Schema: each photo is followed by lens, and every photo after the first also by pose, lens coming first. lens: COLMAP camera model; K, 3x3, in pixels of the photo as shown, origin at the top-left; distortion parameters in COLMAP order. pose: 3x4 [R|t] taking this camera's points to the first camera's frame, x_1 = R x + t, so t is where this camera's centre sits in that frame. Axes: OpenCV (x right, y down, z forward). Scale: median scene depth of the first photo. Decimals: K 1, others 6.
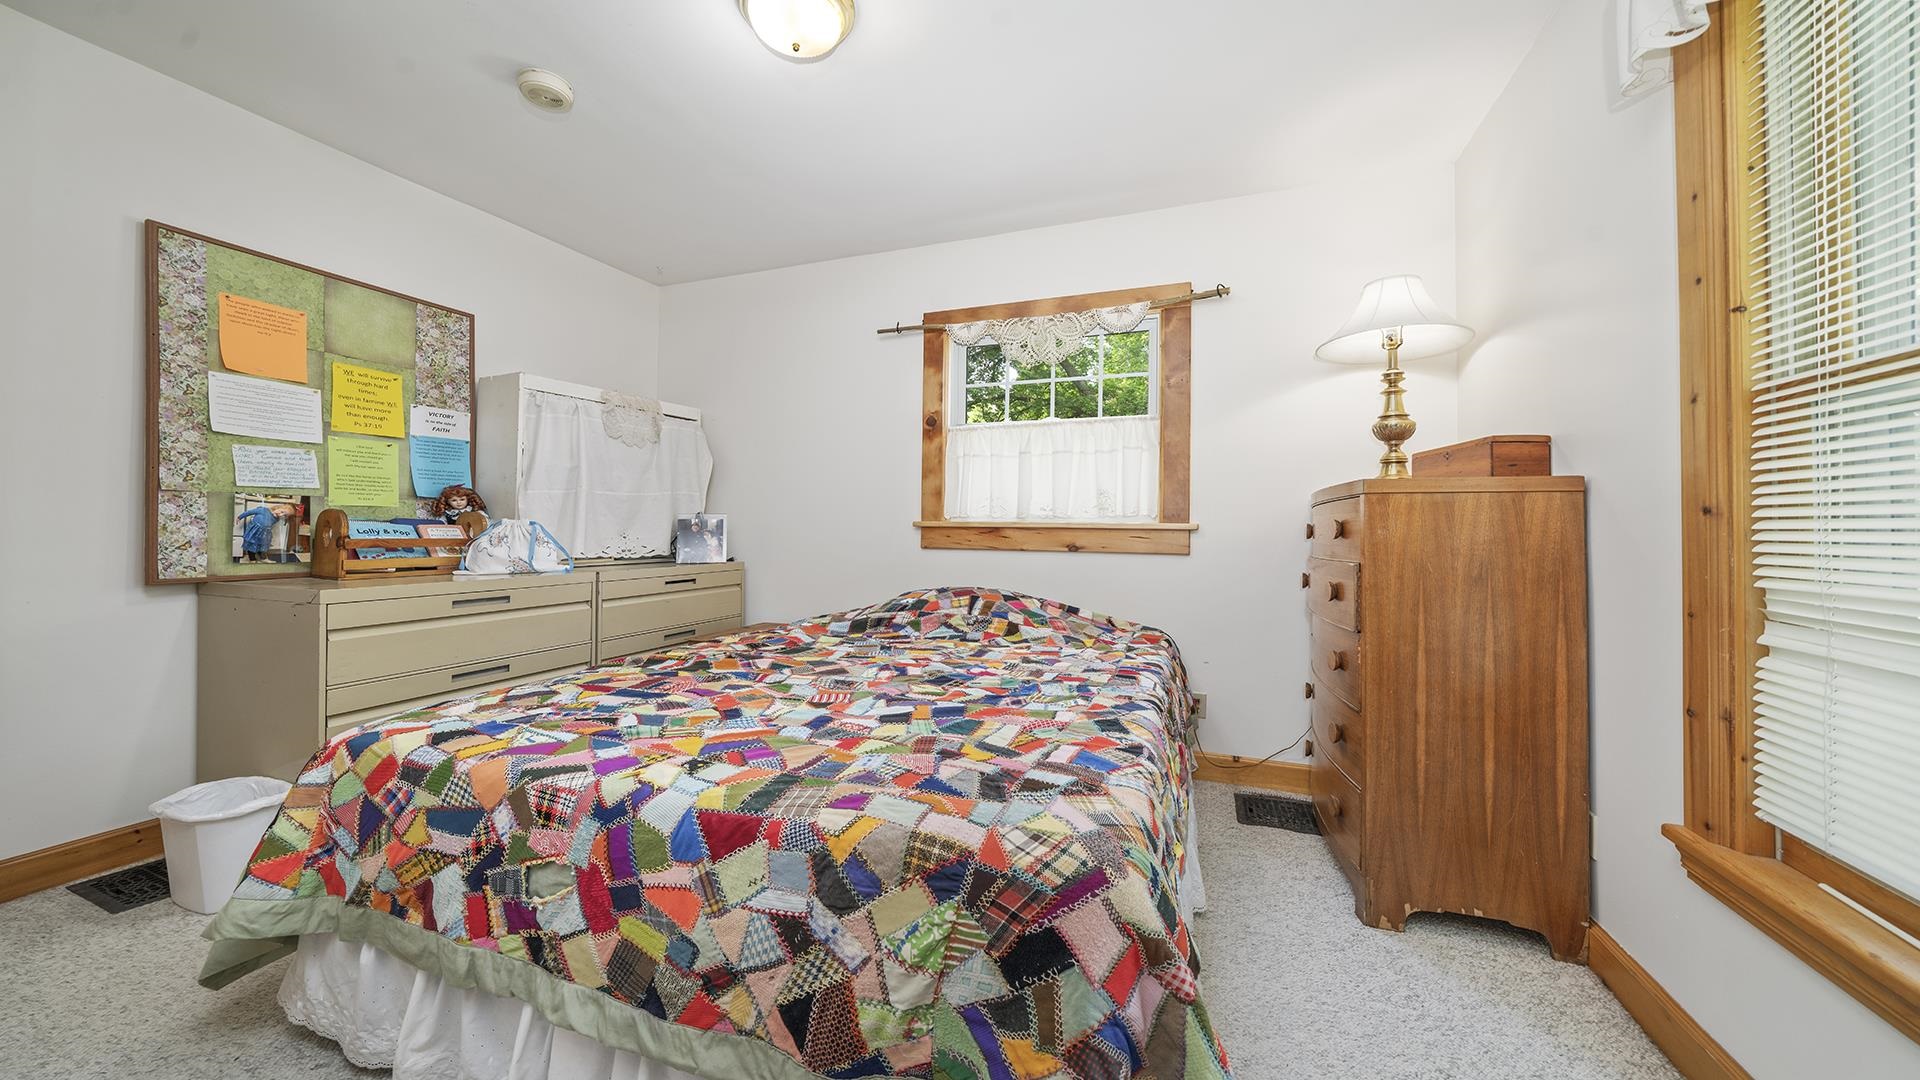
lens RADIAL K [[654.1, 0, 956.4], [0, 654.1, 527.0], [0, 0, 1]] dist [-0.008403, -0.000071]
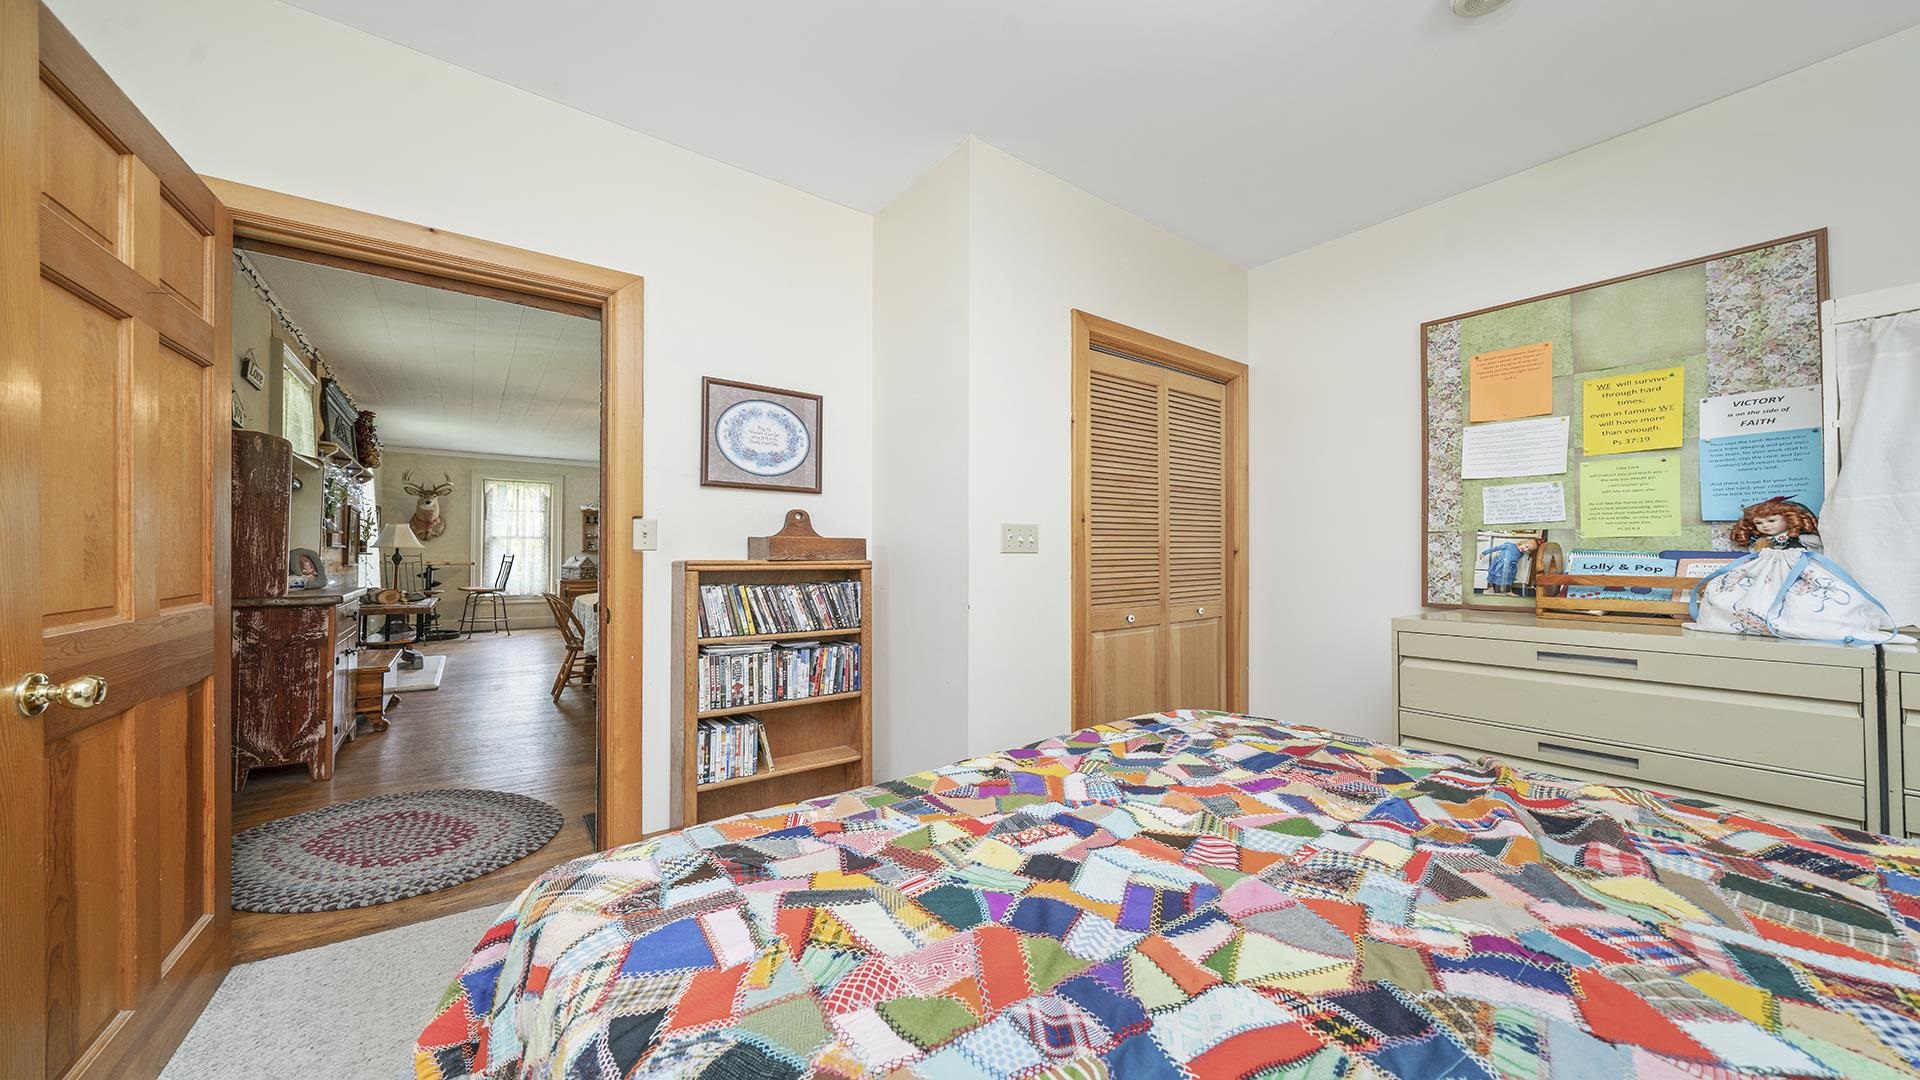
lens RADIAL K [[654.1, 0, 959.1], [0, 654.1, 551.5], [0, 0, 1]] dist [-0.008403, -0.000071]
pose [[-0.524349, -0.016402, -0.851346, 0.304665], [-0.004626, 0.999855, -0.016413, 0.005093], [0.851491, -0.004668, -0.524349, 0.806388]]
